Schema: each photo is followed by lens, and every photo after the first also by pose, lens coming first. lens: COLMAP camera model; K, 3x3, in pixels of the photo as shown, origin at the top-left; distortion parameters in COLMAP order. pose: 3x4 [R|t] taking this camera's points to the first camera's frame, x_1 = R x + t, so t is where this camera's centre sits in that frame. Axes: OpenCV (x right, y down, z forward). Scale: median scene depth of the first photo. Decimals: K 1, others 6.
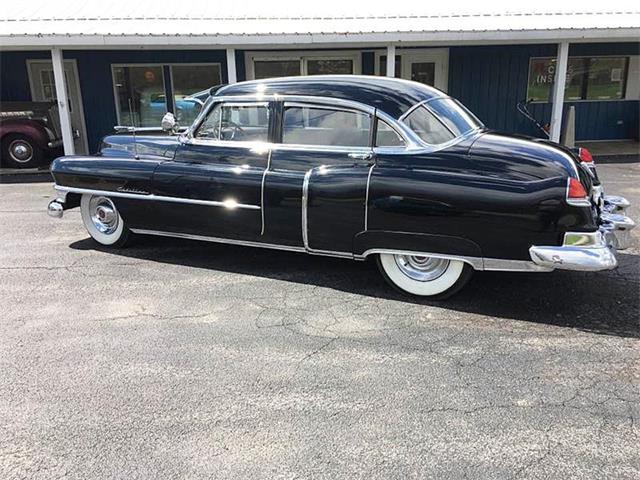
lens RADIAL K [[545.4, 0, 320.0], [0, 545.4, 240.0], [0, 0, 1]] dist [0.078748, -0.098978]
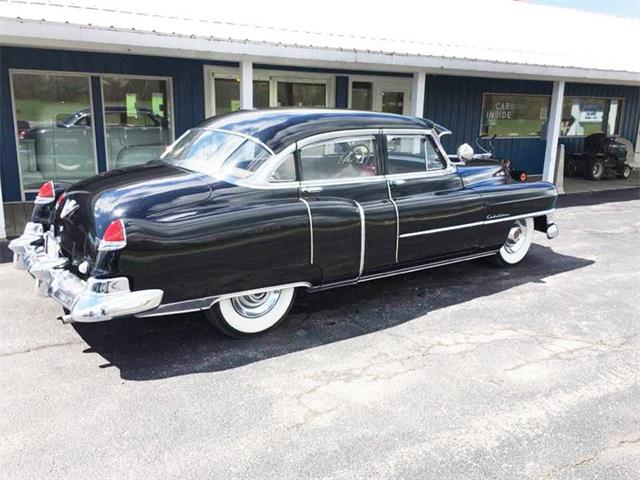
lens RADIAL K [[545.4, 0, 320.0], [0, 545.4, 240.0], [0, 0, 1]] dist [0.078748, -0.098978]
pose [[0.910839, -0.056045, 0.408939, -0.409546], [0.071925, 0.997132, -0.023543, -0.088995], [-0.406447, 0.050857, 0.912258, 0.316353]]
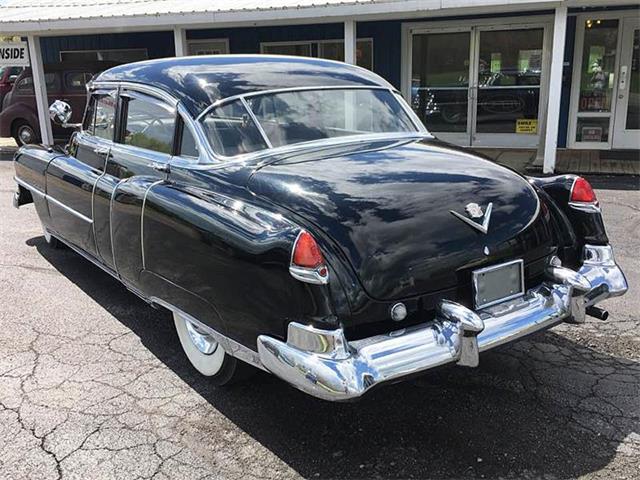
lens RADIAL K [[633.8, 0, 320.0], [0, 633.8, 240.0], [0, 0, 1]] dist [0.047823, -0.025077]
pose [[0.886880, 0.117929, -0.446696, 0.277085], [-0.118617, 0.992585, 0.026540, -0.044402], [0.446514, 0.029448, 0.894292, 0.144428]]
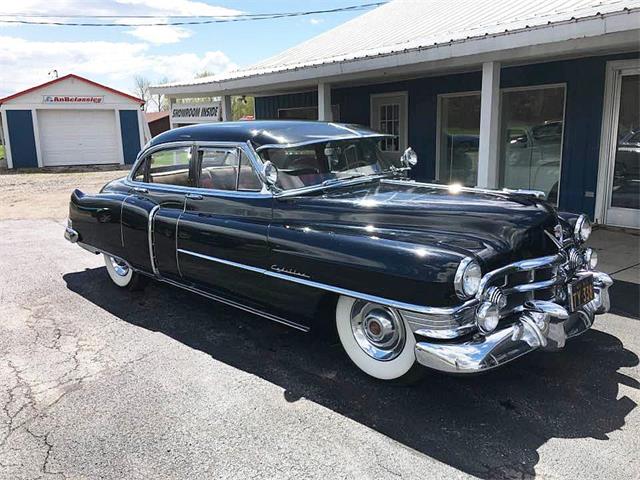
lens RADIAL K [[545.4, 0, 320.0], [0, 545.4, 240.0], [0, 0, 1]] dist [0.078748, -0.098978]
pose [[0.539216, 0.173965, -0.824004, 0.292661], [-0.212080, 0.974949, 0.067051, -0.162928], [0.815026, 0.138600, 0.562603, 0.554839]]
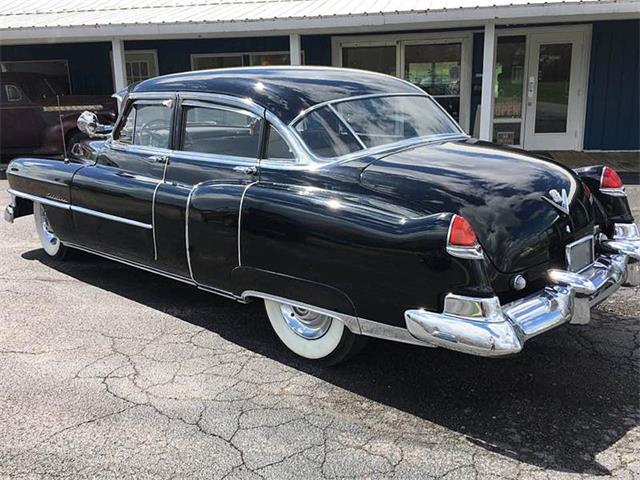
lens RADIAL K [[626.4, 0, 320.0], [0, 626.4, 240.0], [0, 0, 1]] dist [0.048372, -0.021481]
pose [[0.957695, 0.064924, -0.280365, 0.183674], [-0.069158, 0.997592, -0.005226, -0.023972], [0.279351, 0.024395, 0.959879, 0.073472]]
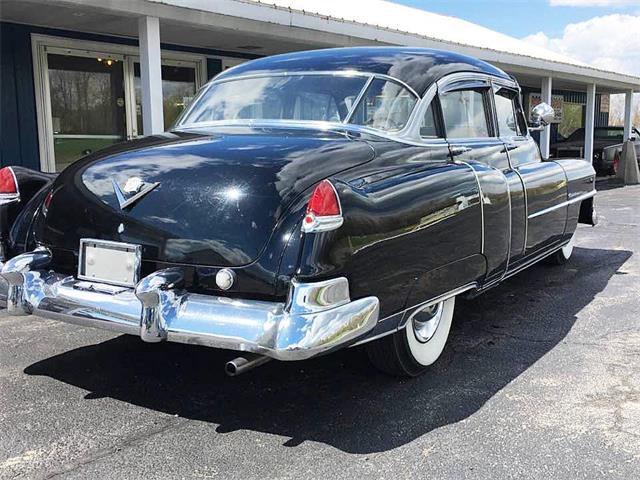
lens RADIAL K [[701.2, 0, 320.0], [0, 701.2, 240.0], [0, 0, 1]] dist [0.064967, -0.048313]
pose [[0.693492, -0.089772, 0.714849, -0.567870], [0.189212, 0.980072, -0.060480, -0.082130], [-0.695174, 0.177201, 0.696658, 0.500918]]
